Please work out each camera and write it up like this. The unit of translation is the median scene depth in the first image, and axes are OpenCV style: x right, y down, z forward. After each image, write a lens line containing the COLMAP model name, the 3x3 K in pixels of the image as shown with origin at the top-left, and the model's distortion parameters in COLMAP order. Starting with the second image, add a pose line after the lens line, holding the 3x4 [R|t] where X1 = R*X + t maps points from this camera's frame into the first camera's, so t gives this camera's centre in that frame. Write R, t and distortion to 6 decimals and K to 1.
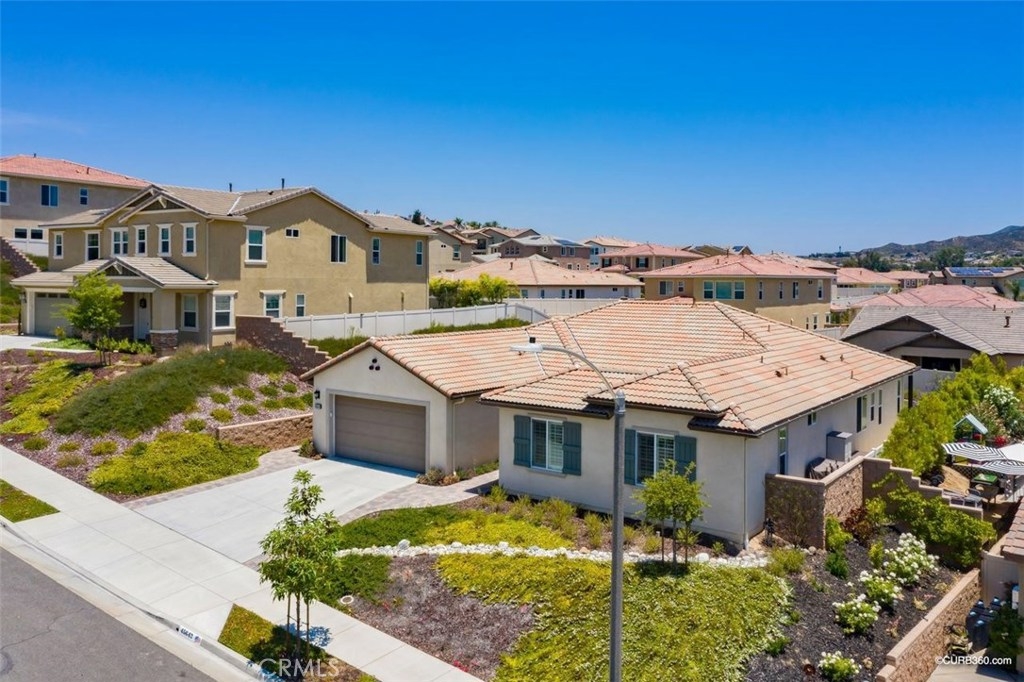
lens RADIAL K [[834.6, 0, 512.7], [0, 834.6, 283.7], [0, 0, 1]] dist [-0.011137, -0.003448]
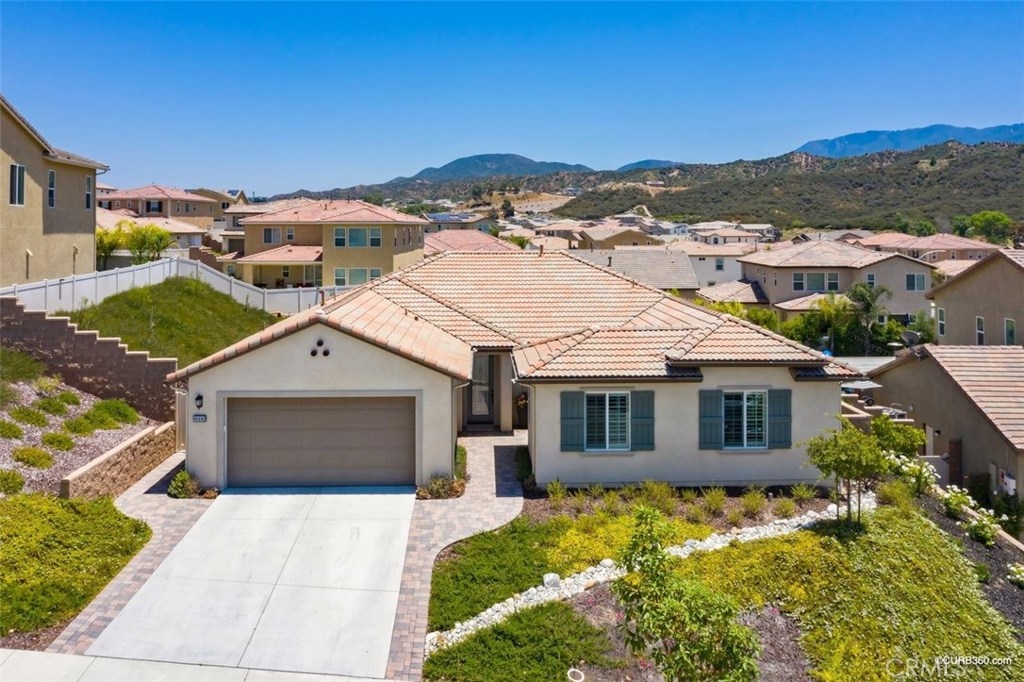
lens RADIAL K [[836.8, 0, 517.0], [0, 836.8, 218.7], [0, 0, 1]] dist [-0.010804, -0.007749]
pose [[0.777623, -0.001127, 0.628730, -0.465613], [0.008787, 0.999920, -0.009076, -0.006433], [-0.628670, 0.012582, 0.777571, 0.317394]]
